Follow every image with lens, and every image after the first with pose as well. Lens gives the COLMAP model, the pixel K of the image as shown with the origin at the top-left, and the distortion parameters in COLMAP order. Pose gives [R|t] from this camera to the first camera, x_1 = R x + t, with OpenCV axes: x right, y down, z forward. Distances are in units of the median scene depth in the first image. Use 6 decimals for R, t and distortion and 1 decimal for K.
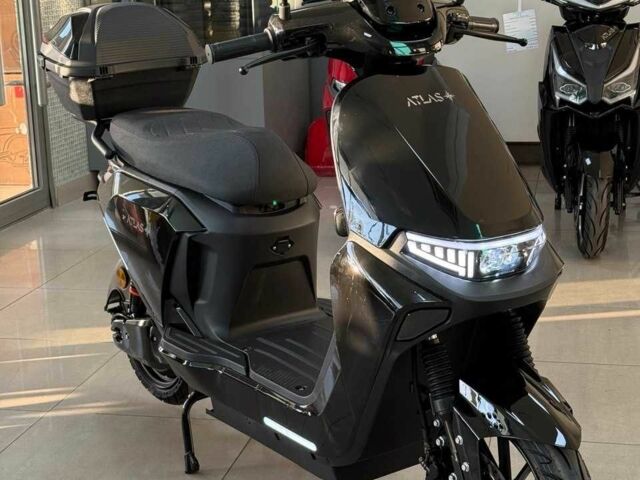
lens RADIAL K [[1168.3, 0, 319.6], [0, 1168.3, 241.1], [0, 0, 1]] dist [0.122831, 0.000000]
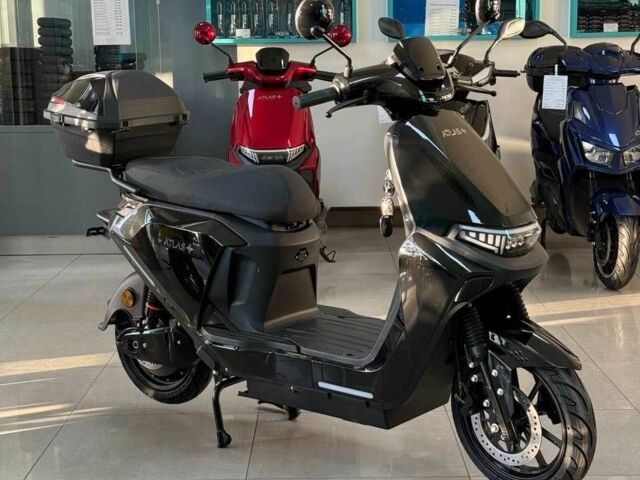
lens RADIAL K [[1168.3, 0, 320.1], [0, 1168.3, 254.6], [0, 0, 1]] dist [0.122831, 0.000000]
pose [[0.961618, -0.028115, 0.272948, -0.354919], [0.047487, 0.996779, -0.064628, 0.084664], [-0.270252, 0.075109, 0.959856, -0.227022]]
